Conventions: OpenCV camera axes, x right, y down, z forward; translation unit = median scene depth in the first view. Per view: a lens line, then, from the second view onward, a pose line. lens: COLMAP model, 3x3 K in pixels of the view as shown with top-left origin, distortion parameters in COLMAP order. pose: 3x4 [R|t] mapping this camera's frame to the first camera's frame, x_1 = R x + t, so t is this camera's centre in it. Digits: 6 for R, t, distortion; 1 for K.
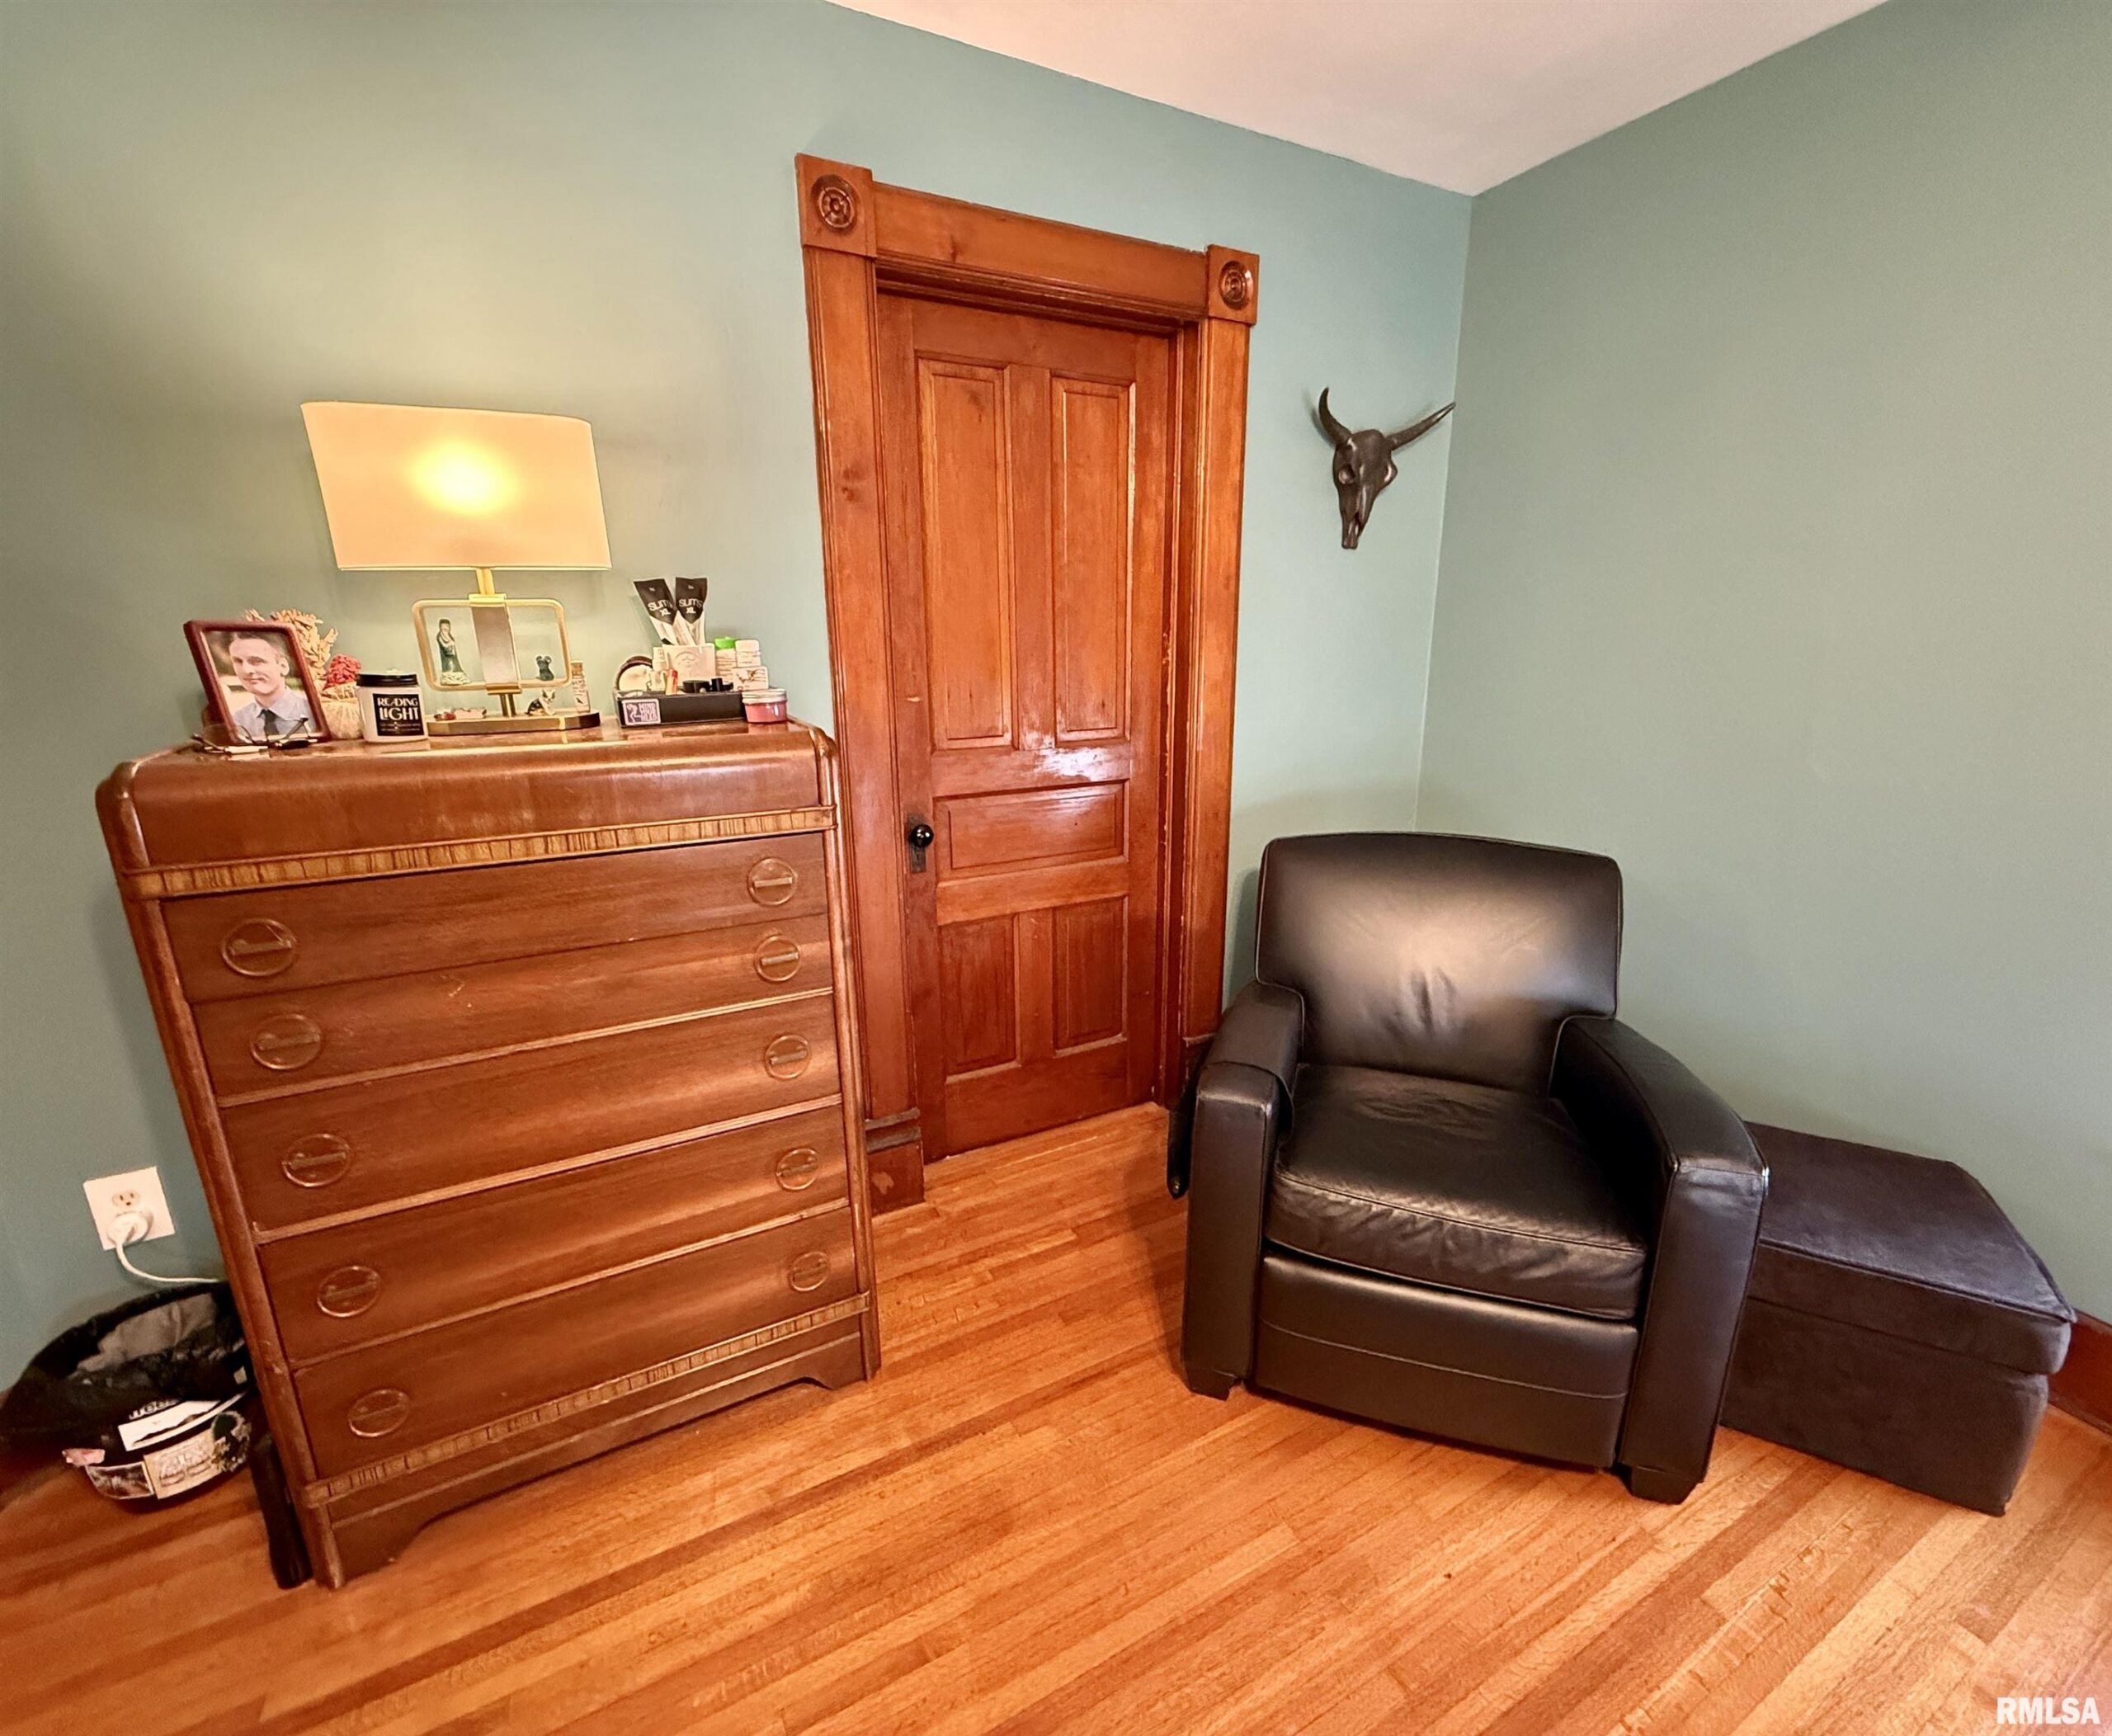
lens RADIAL K [[941.1, 0, 1052.2], [0, 941.1, 876.8], [0, 0, 1]] dist [0.011101, -0.000285]
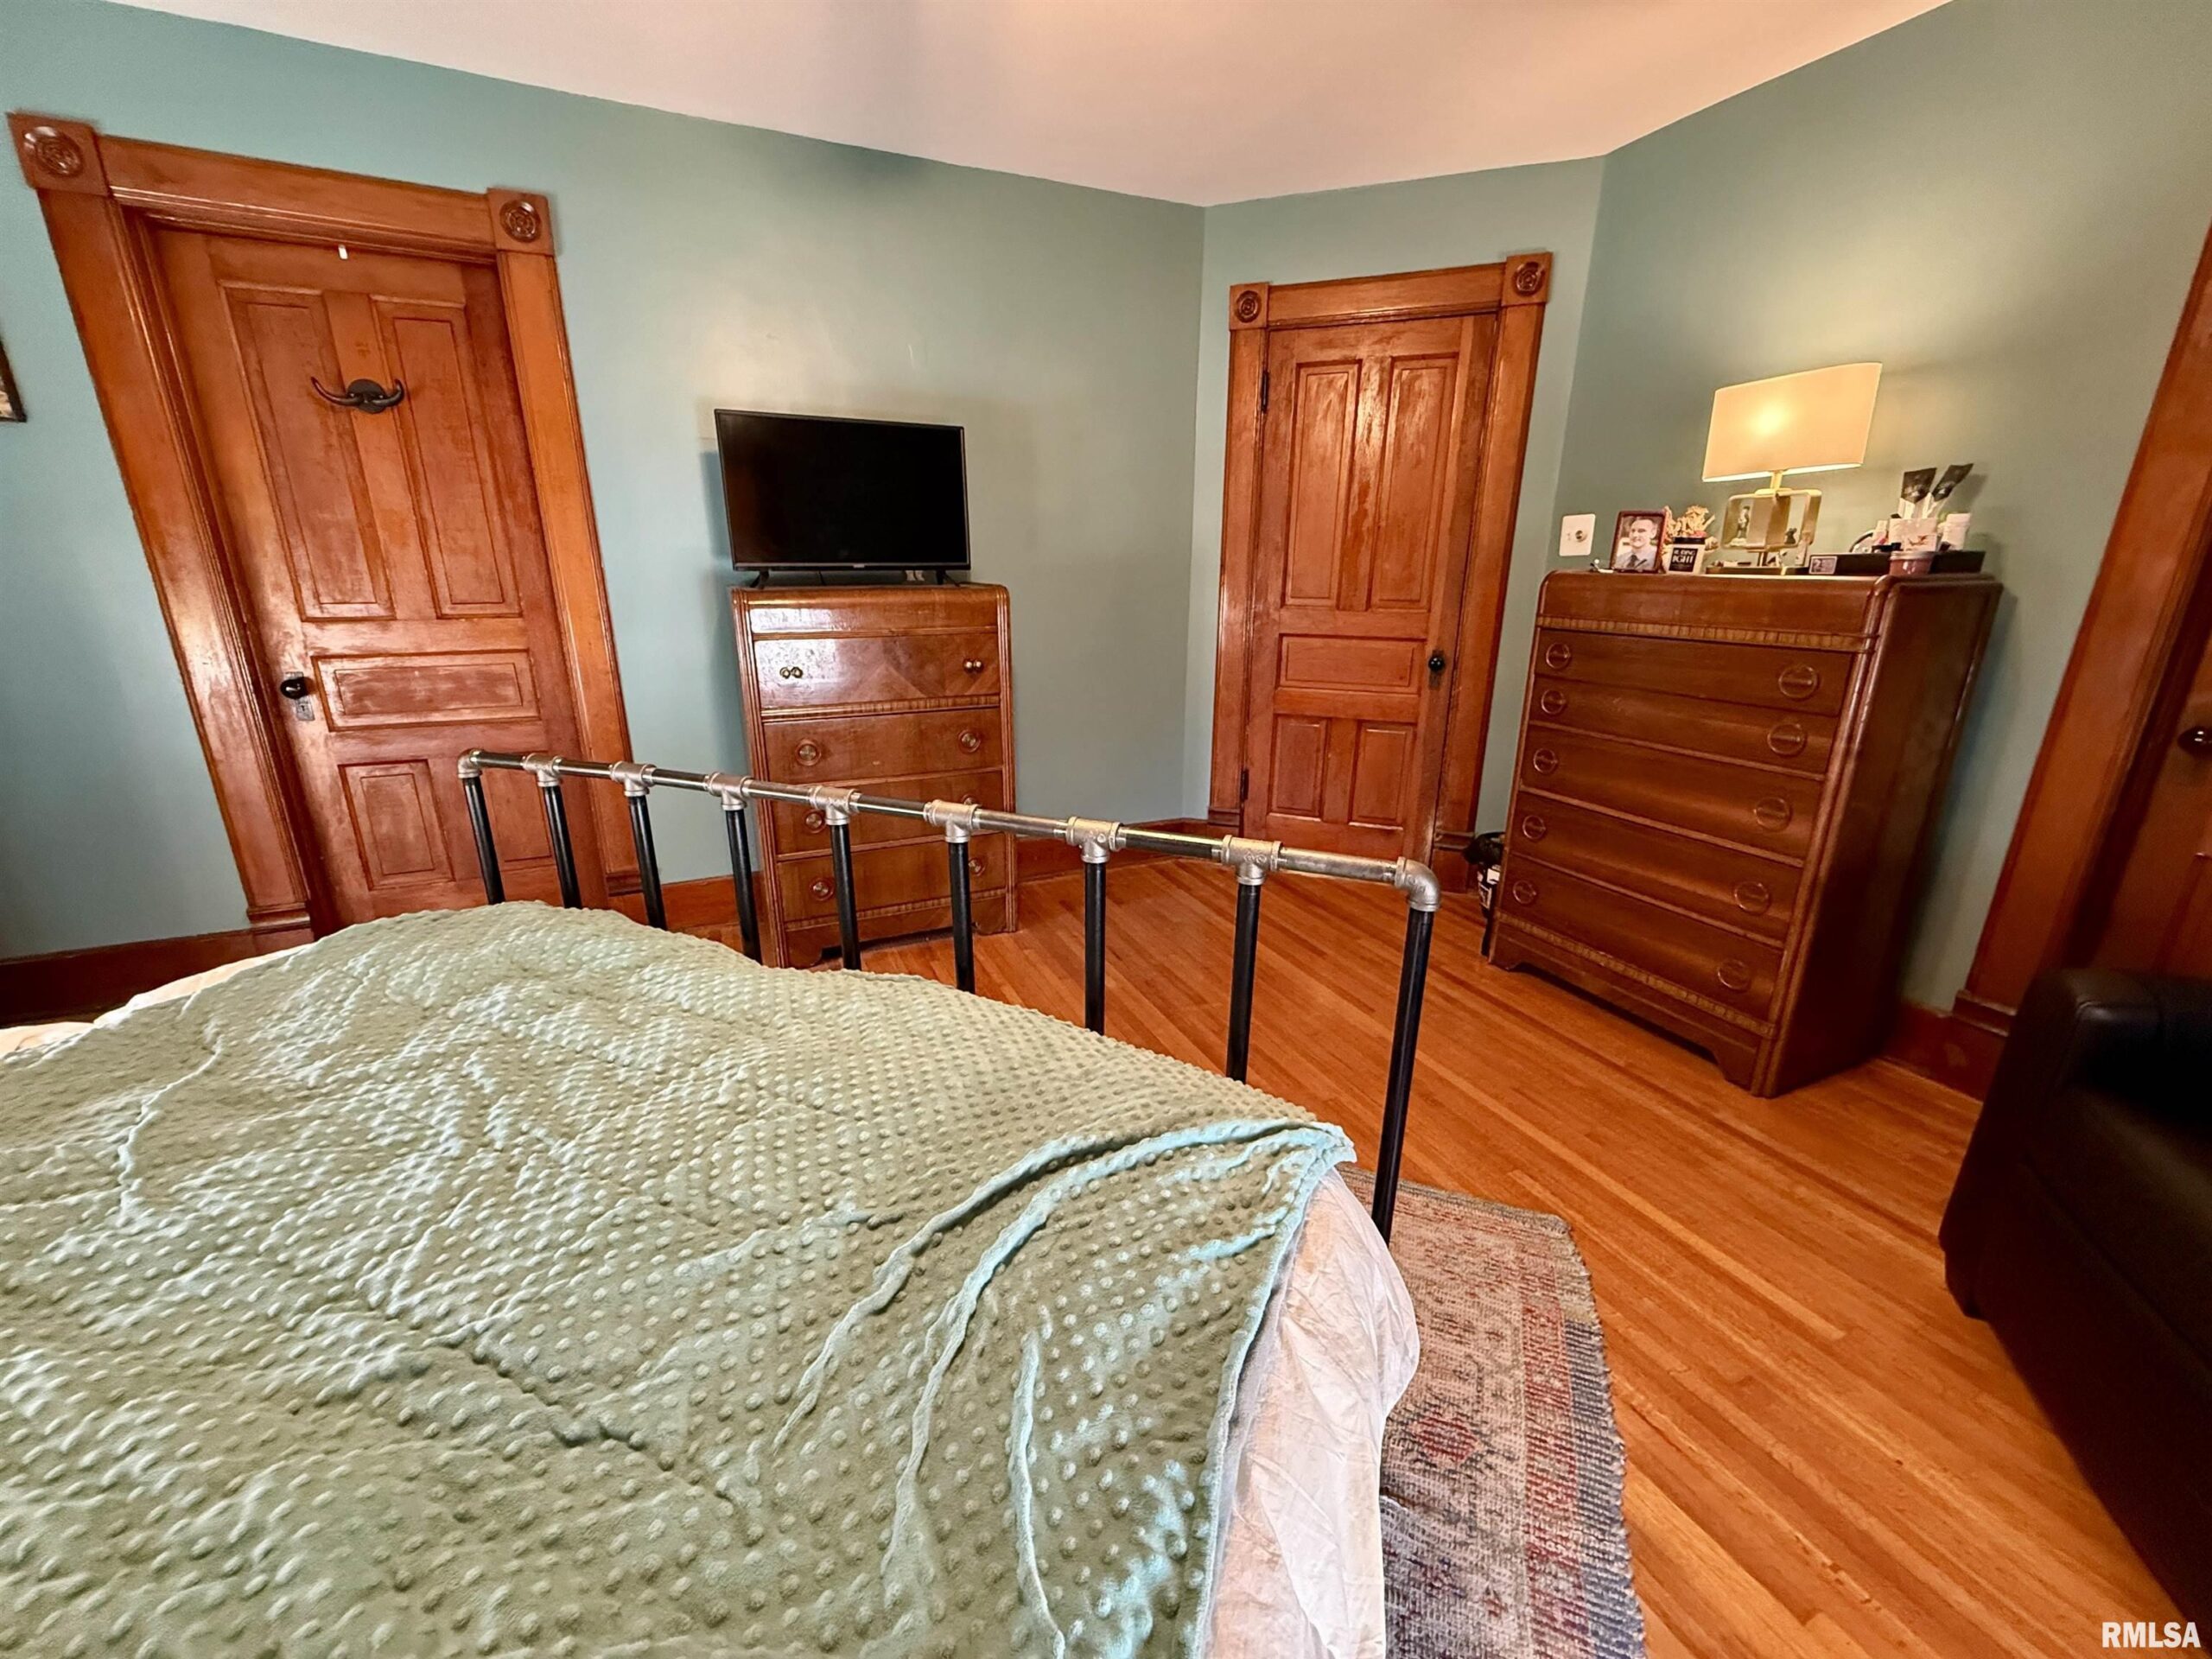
lens RADIAL K [[877.0, 0, 1098.2], [0, 877.0, 831.4], [0, 0, 1]] dist [0.001637, 0.000091]
pose [[-0.069575, 0.297370, -0.952224, 1.104138], [-0.269005, 0.913585, 0.304958, 0.092633], [0.960622, 0.277371, 0.016431, 0.017138]]
